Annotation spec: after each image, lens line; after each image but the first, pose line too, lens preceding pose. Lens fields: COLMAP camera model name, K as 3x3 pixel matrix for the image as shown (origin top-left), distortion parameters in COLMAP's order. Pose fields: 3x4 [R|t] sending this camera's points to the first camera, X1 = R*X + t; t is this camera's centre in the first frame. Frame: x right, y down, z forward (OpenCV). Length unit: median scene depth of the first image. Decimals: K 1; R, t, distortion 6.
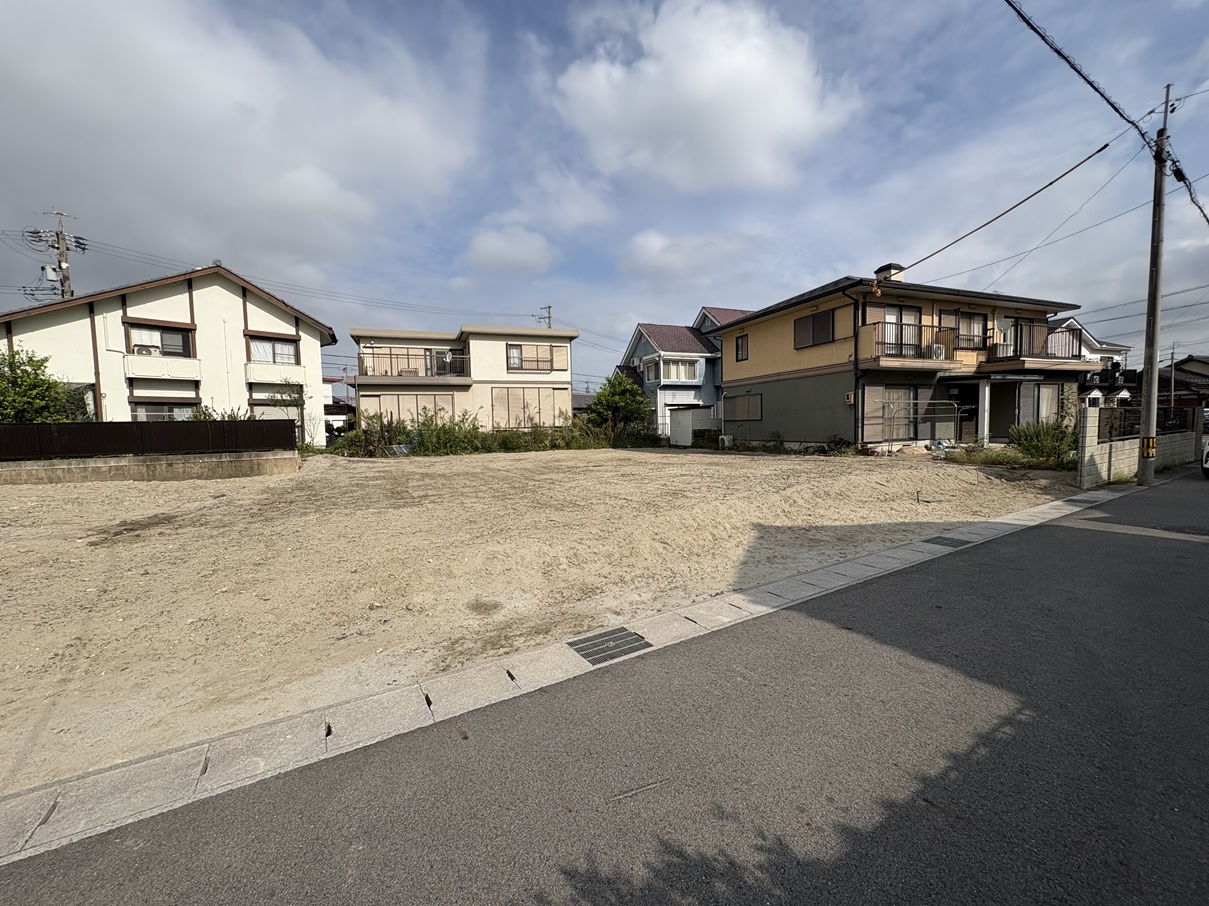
lens RADIAL K [[481.4, 0, 604.5], [0, 481.4, 453.0], [0, 0, 1]] dist [-0.000421, 0.000033]
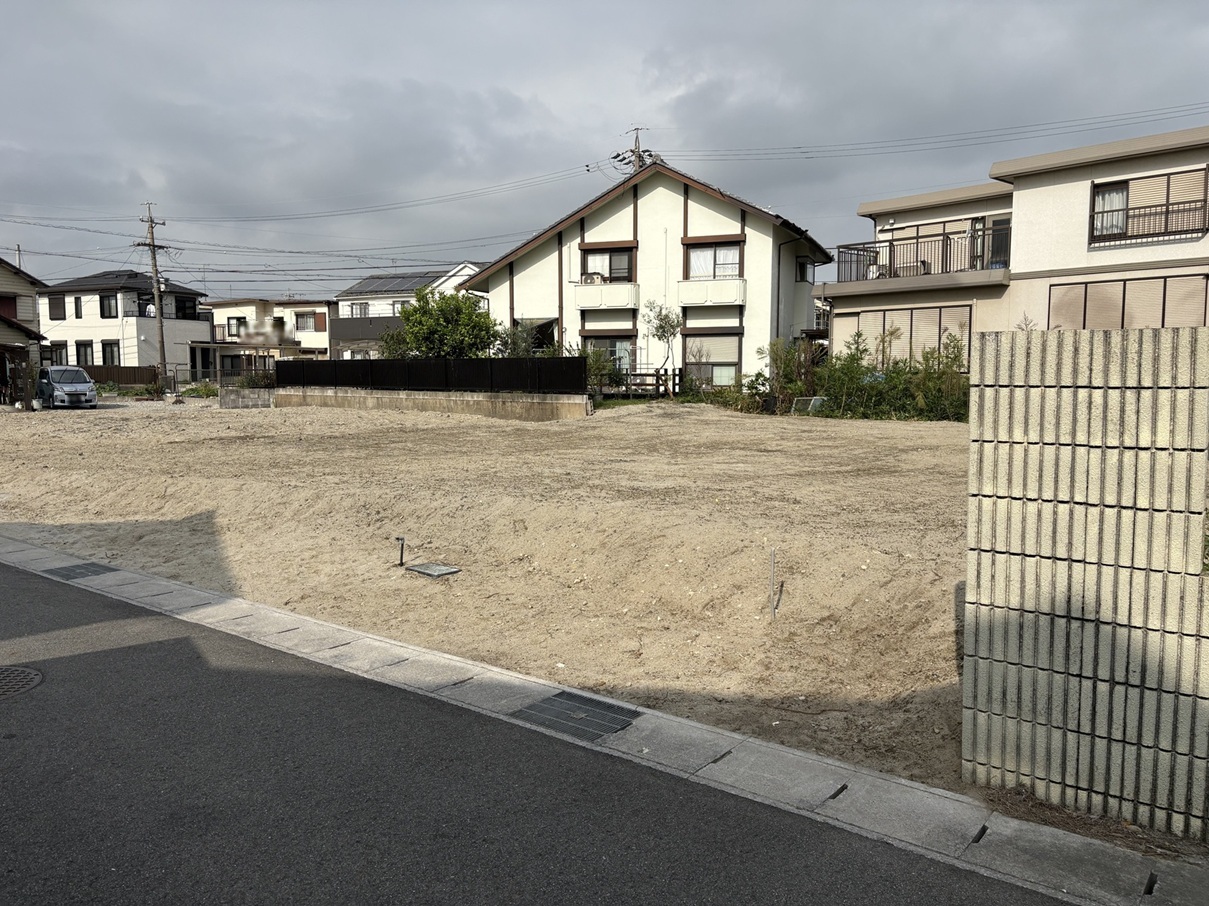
lens RADIAL K [[911.9, 0, 604.5], [0, 911.9, 453.0], [0, 0, 1]] dist [0.077731, -0.089817]
pose [[0.356178, 0.104980, -0.928502, 0.616074], [-0.061561, 0.994146, 0.088787, -0.034909], [0.932388, 0.025535, 0.360555, 0.359751]]
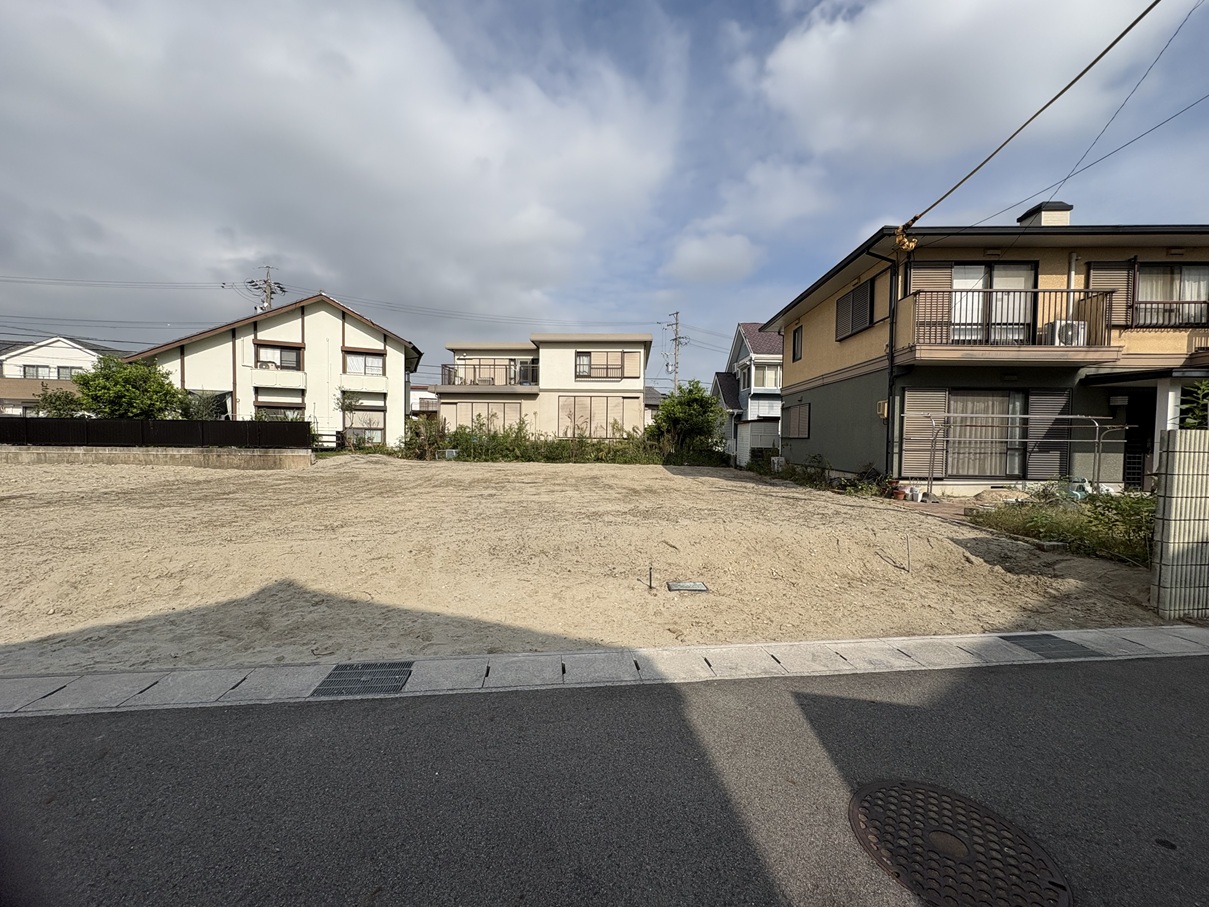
lens RADIAL K [[481.1, 0, 604.5], [0, 481.1, 453.5], [0, 0, 1]] dist [0.000411, -0.000065]
pose [[0.911588, 0.049820, -0.408075, 0.341673], [-0.059202, 0.998192, -0.010385, -0.018533], [0.406820, 0.033626, 0.912889, 0.189583]]
